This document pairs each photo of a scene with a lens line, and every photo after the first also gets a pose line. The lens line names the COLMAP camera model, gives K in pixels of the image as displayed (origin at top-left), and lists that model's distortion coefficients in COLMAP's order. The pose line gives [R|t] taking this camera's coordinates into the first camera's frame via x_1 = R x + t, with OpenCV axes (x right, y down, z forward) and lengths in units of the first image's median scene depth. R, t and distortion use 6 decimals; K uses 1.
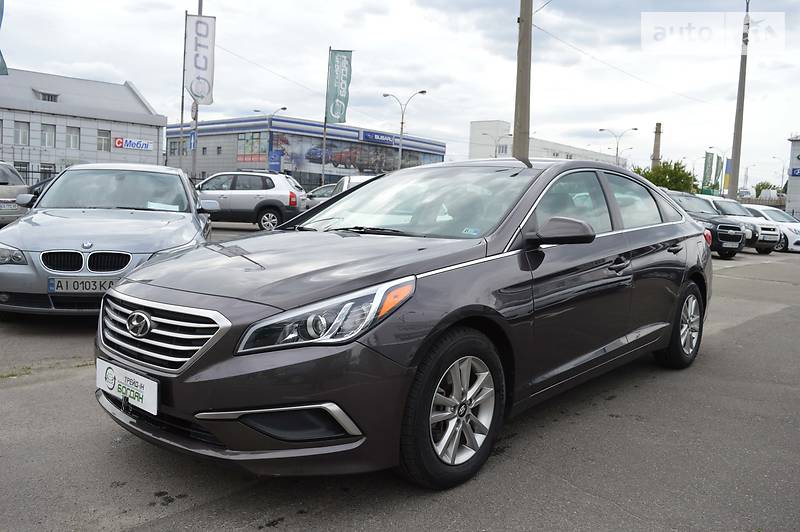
lens RADIAL K [[646.0, 0, 395.6], [0, 646.0, 267.6], [0, 0, 1]] dist [-0.086710, 0.013040]
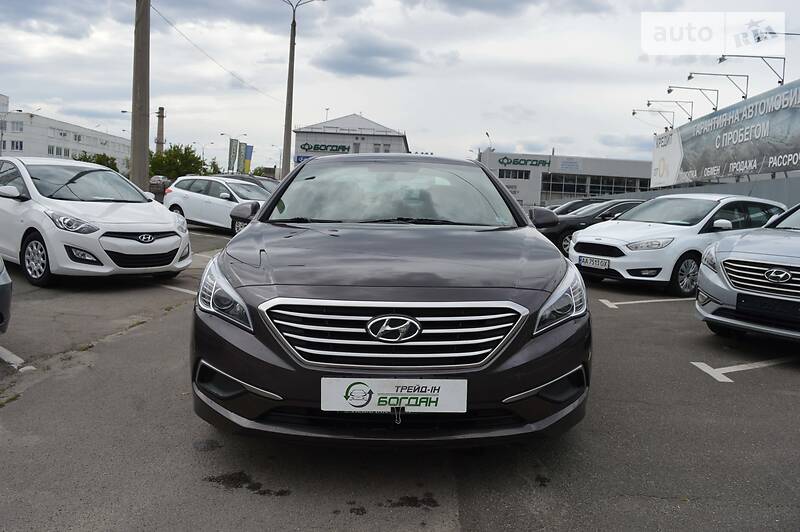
lens RADIAL K [[646.0, 0, 393.6], [0, 646.0, 264.7], [0, 0, 1]] dist [-0.086710, 0.013040]
pose [[0.731242, -0.072657, 0.678237, -0.057393], [0.057613, 0.997337, 0.044725, -0.002639], [-0.679680, 0.006371, 0.733481, 0.016705]]
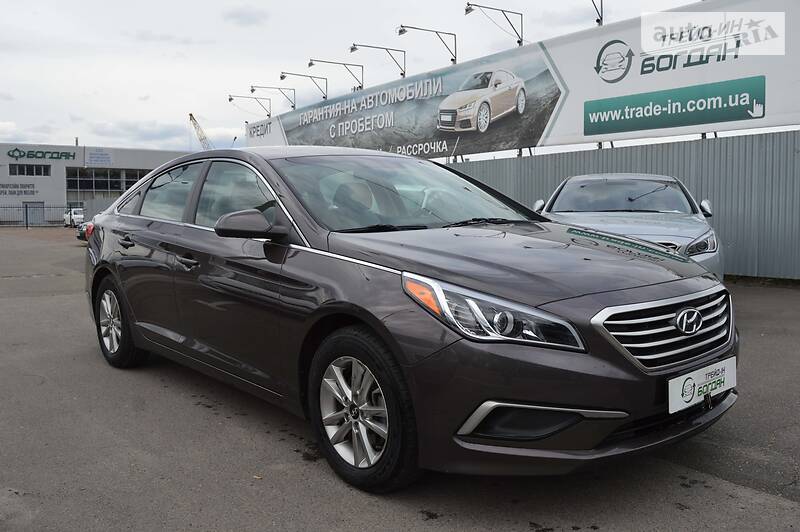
lens RADIAL K [[739.8, 0, 399.4], [0, 739.8, 264.9], [0, 0, 1]] dist [-0.078165, 0.000000]
pose [[0.120681, -0.113271, 0.986208, -0.084856], [0.114703, 0.988406, 0.099487, -0.008629], [-0.986042, 0.101115, 0.132274, 0.069932]]
